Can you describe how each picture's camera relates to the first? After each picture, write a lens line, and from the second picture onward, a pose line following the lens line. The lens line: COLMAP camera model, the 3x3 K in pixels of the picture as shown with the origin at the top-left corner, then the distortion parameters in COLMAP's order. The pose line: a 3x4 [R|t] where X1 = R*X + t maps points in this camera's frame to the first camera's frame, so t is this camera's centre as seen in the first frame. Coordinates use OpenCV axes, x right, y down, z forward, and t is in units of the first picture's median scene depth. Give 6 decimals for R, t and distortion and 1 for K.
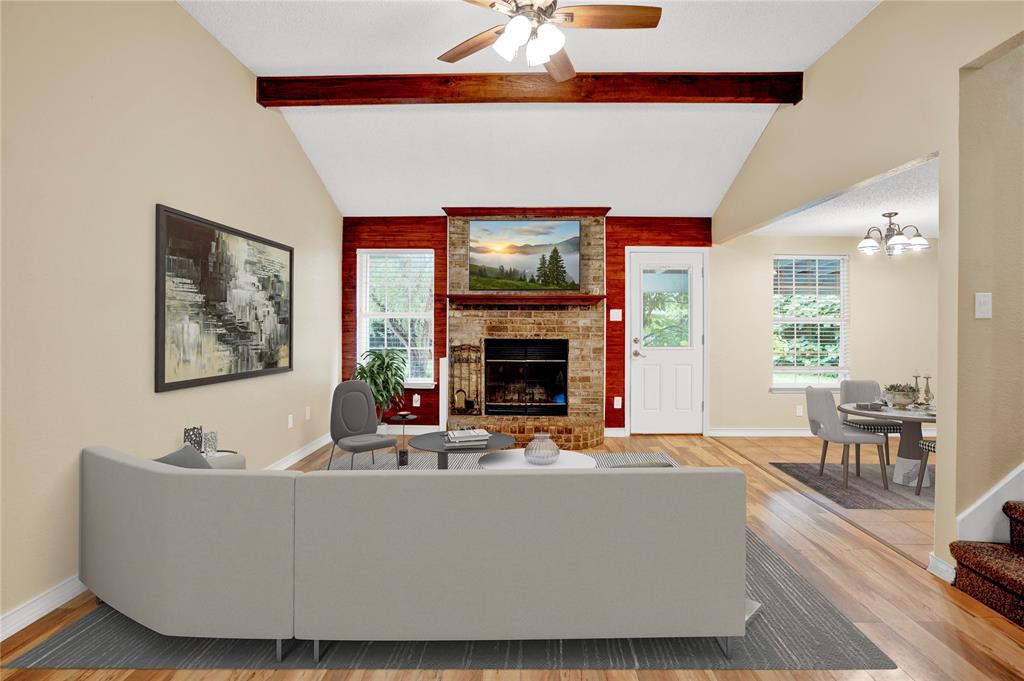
lens RADIAL K [[494.5, 0, 522.3], [0, 494.5, 310.8], [0, 0, 1]] dist [-0.059063, 0.017093]
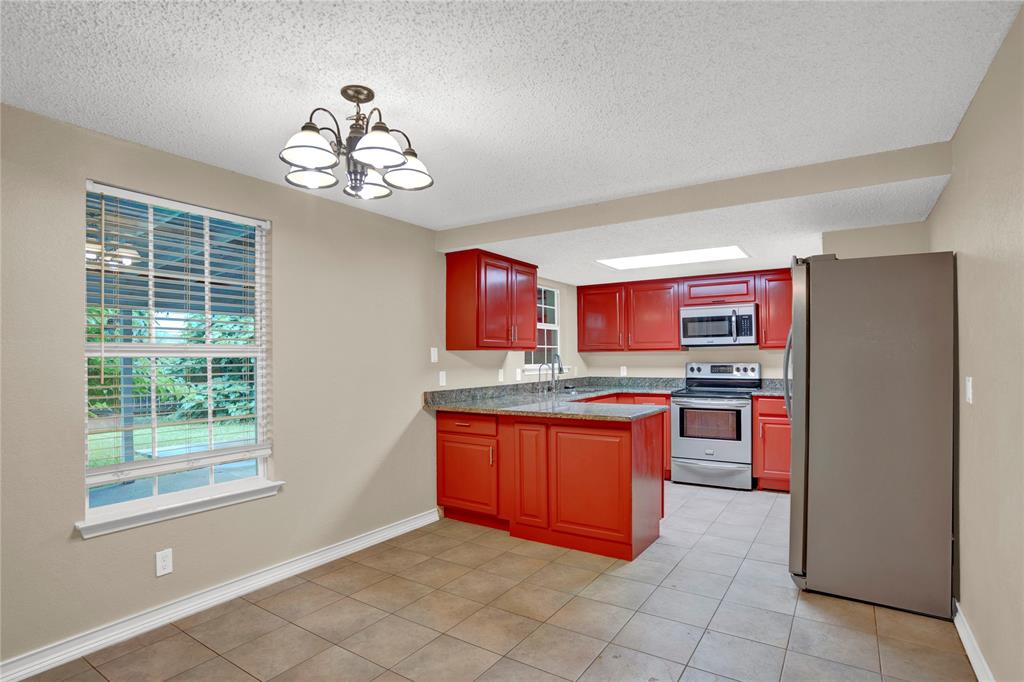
lens RADIAL K [[519.0, 0, 512.0], [0, 519.0, 341.0], [0, 0, 1]] dist [-0.061003, 0.000740]
pose [[0.525250, 0.012111, 0.850862, 0.351754], [-0.002830, 0.999918, -0.012486, 0.016715], [-0.850943, 0.004151, 0.525241, 0.498142]]
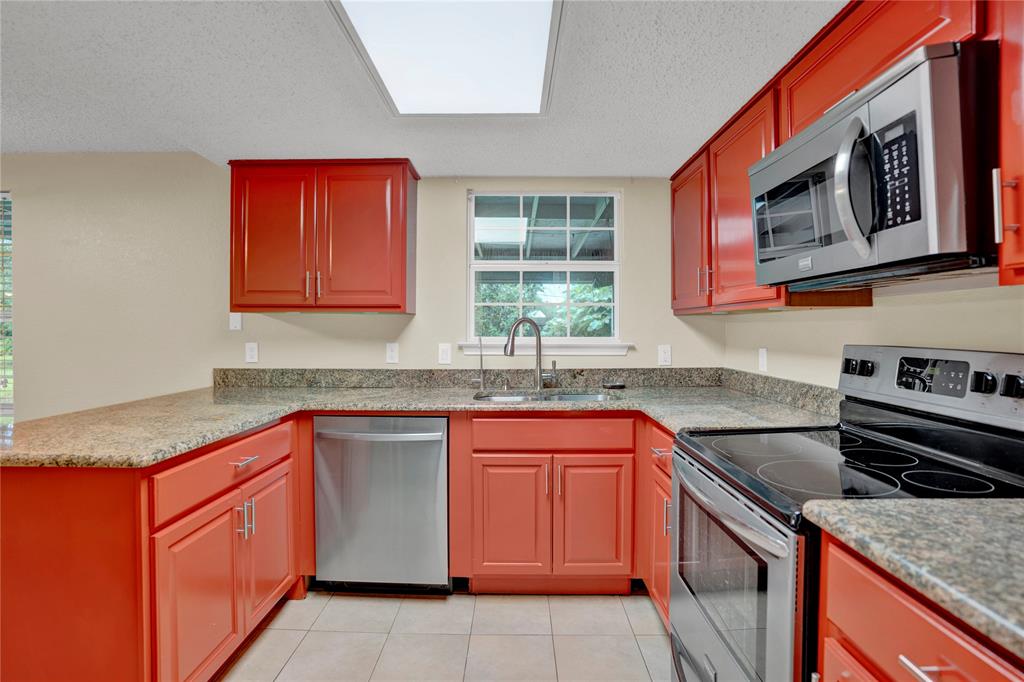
lens RADIAL K [[494.5, 0, 522.3], [0, 494.5, 311.3], [0, 0, 1]] dist [-0.059063, 0.017093]
pose [[0.998950, -0.008991, 0.044914, 1.206932], [0.009635, 0.999853, -0.014154, 0.028877], [-0.044780, 0.014572, 0.998891, 0.456921]]
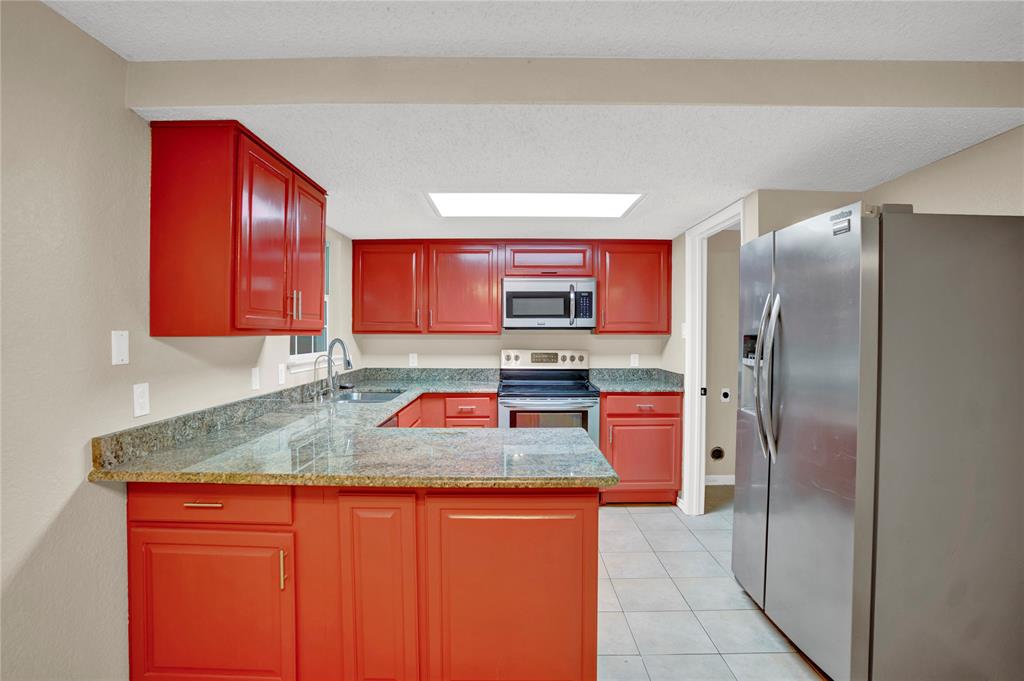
lens RADIAL K [[506.0, 0, 492.7], [0, 506.0, 335.9], [0, 0, 1]] dist [-0.000631, 0.000282]
pose [[-0.003156, -0.019570, 0.999804, 0.615169], [-0.020160, 0.999607, 0.019502, 0.009845], [-0.999792, -0.020095, -0.003550, 0.756625]]
